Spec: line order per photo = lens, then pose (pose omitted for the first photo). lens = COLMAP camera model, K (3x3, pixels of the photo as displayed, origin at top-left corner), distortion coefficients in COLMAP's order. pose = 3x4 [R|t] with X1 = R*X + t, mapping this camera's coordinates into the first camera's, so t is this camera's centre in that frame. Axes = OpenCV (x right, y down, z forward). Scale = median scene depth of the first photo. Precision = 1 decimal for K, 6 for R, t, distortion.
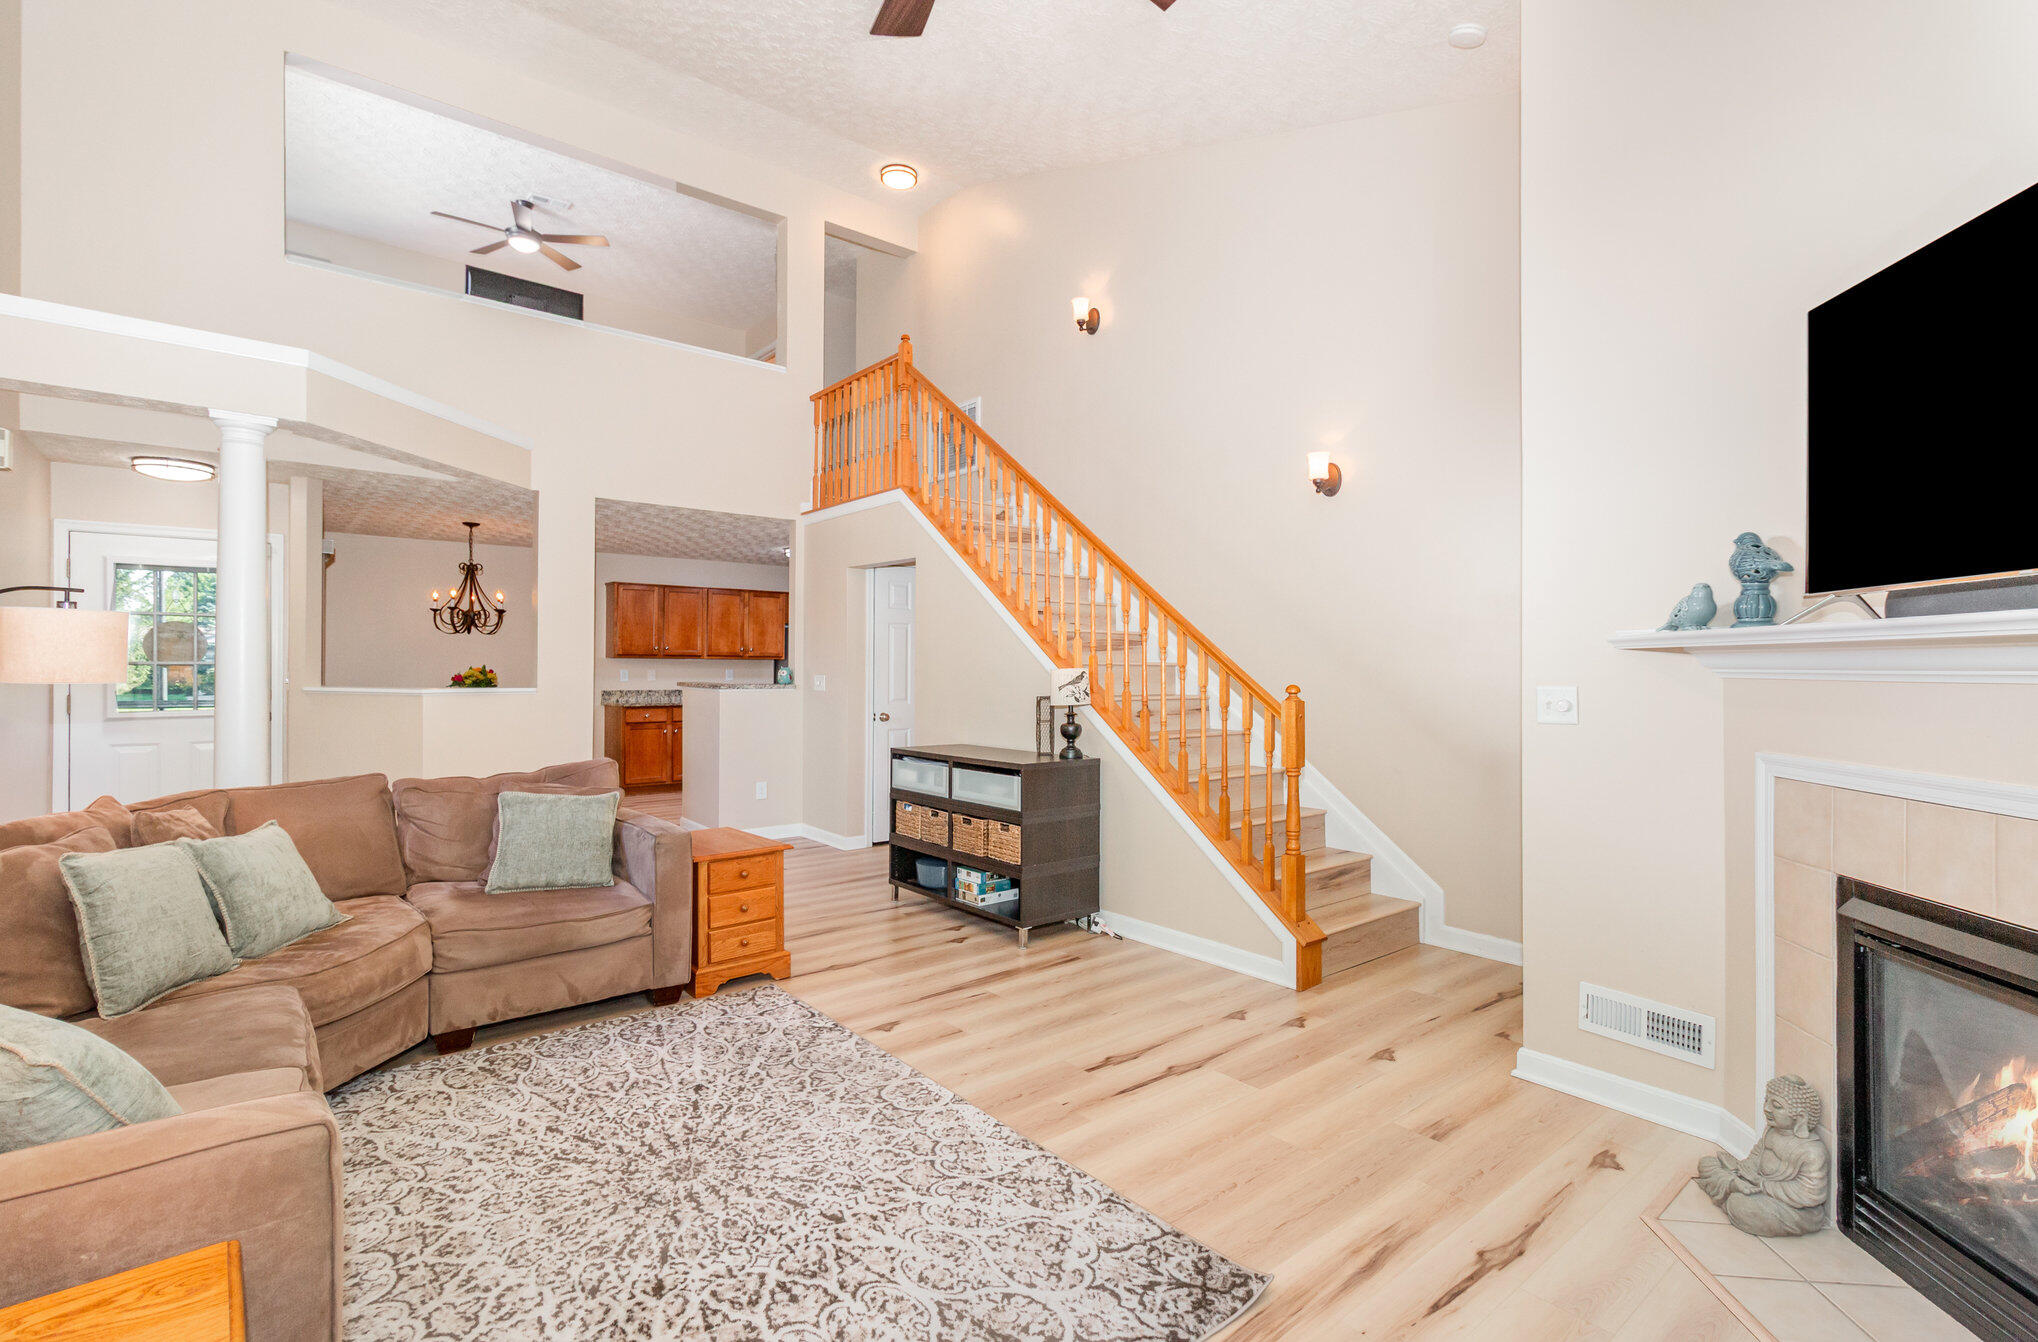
lens RADIAL K [[947.4, 0, 1020.2], [0, 947.4, 665.7], [0, 0, 1]] dist [0.004107, -0.000257]
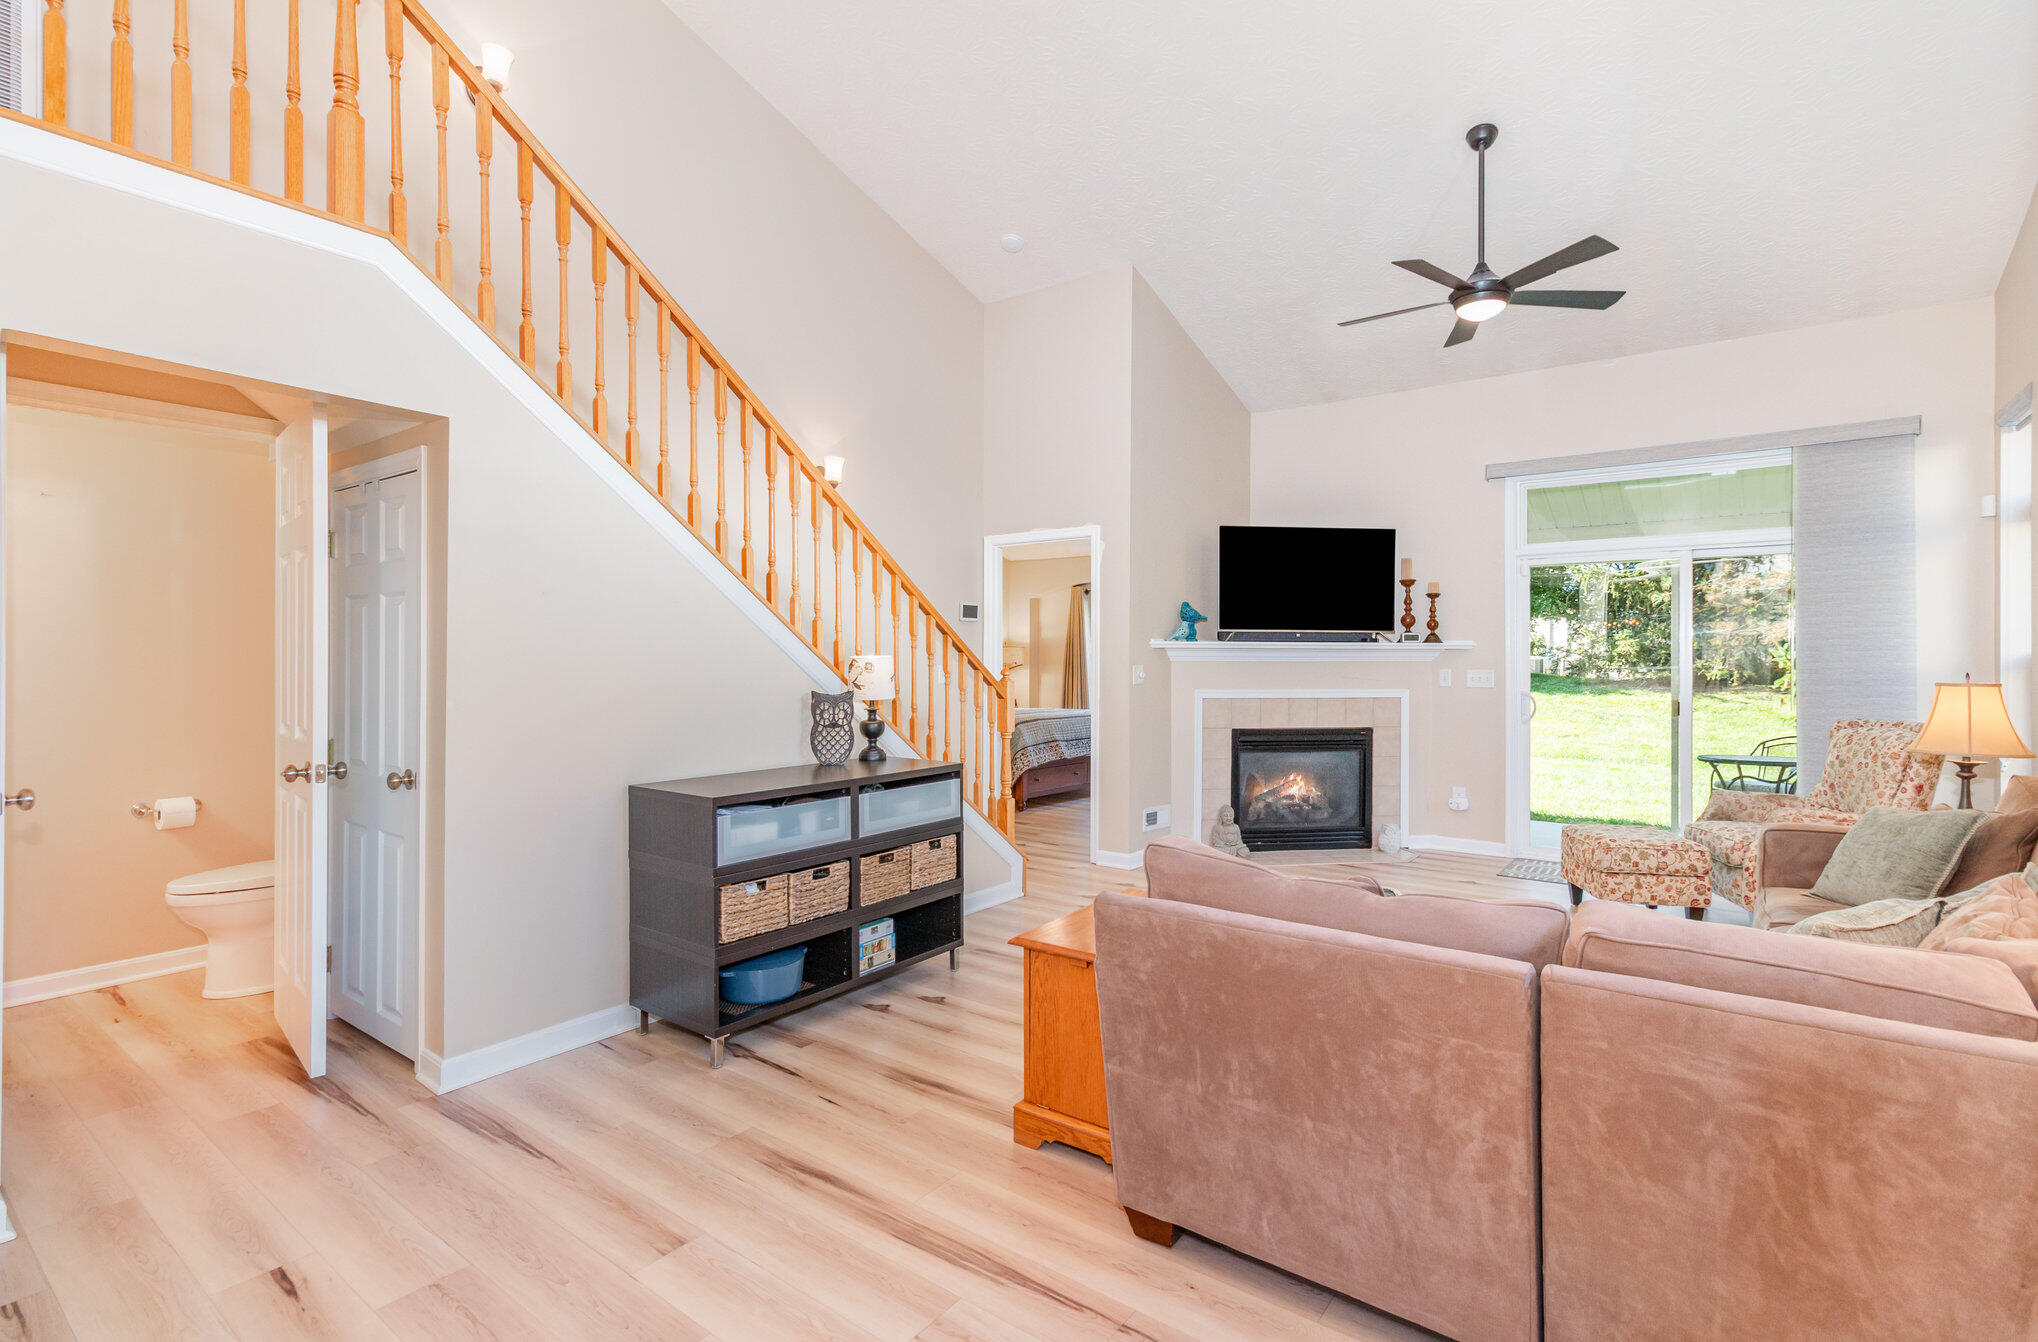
lens RADIAL K [[947.4, 0, 1017.8], [0, 947.4, 667.7], [0, 0, 1]] dist [0.004107, -0.000257]
pose [[-0.255725, -0.011803, 0.966678, -0.811118], [-0.005985, 0.999926, 0.010626, 0.003385], [-0.966731, -0.003068, -0.255776, 1.092256]]
